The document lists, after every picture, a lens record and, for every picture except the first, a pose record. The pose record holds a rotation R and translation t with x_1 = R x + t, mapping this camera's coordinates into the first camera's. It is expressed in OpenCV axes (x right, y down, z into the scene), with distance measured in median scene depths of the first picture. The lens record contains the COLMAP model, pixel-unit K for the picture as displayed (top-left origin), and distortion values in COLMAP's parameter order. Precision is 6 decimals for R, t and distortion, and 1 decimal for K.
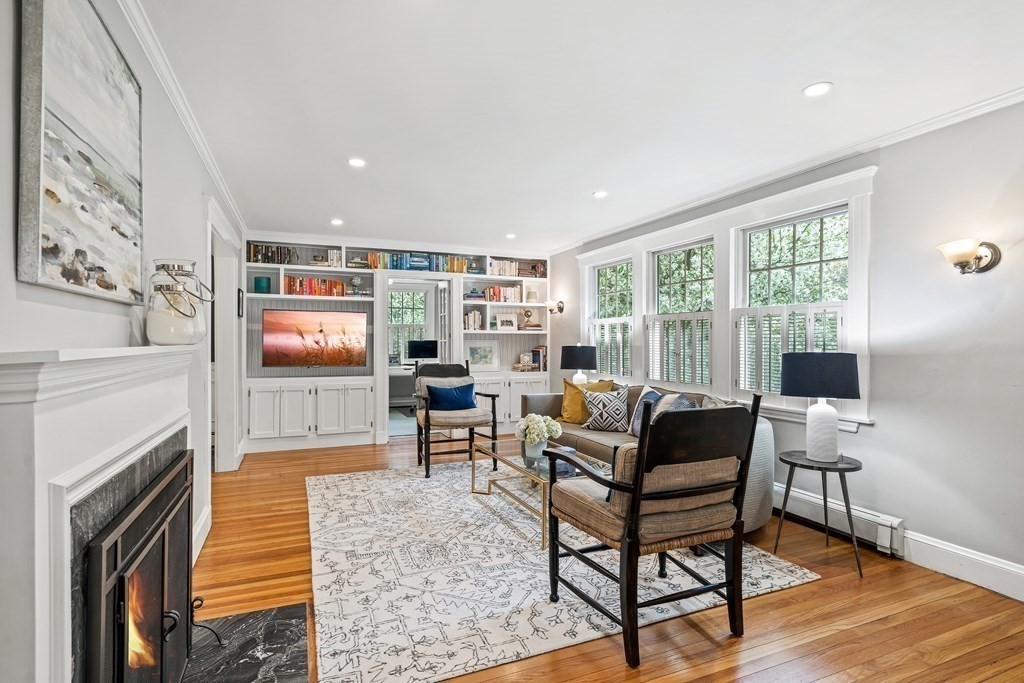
lens RADIAL K [[509.8, 0, 508.7], [0, 509.8, 342.9], [0, 0, 1]] dist [0.013029, 0.000500]
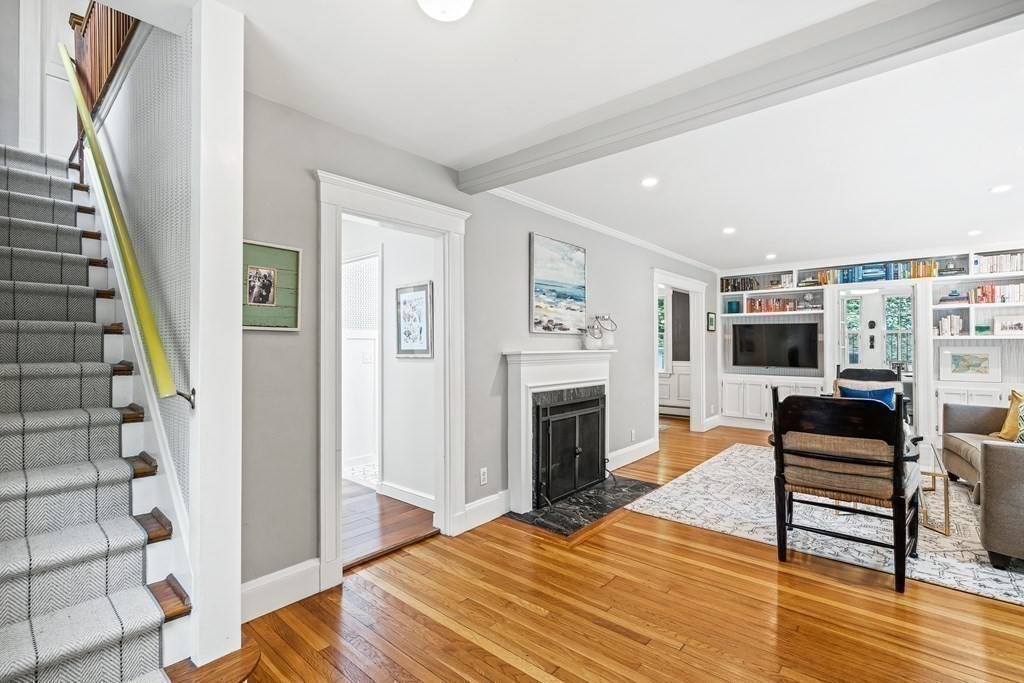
lens RADIAL K [[468.7, 0, 509.1], [0, 468.7, 344.0], [0, 0, 1]] dist [0.000331, -0.000037]
pose [[0.454397, -0.004335, -0.890789, 0.373545], [-0.002607, 0.999977, -0.006197, -0.003074], [0.890795, 0.005138, 0.454376, -0.124249]]
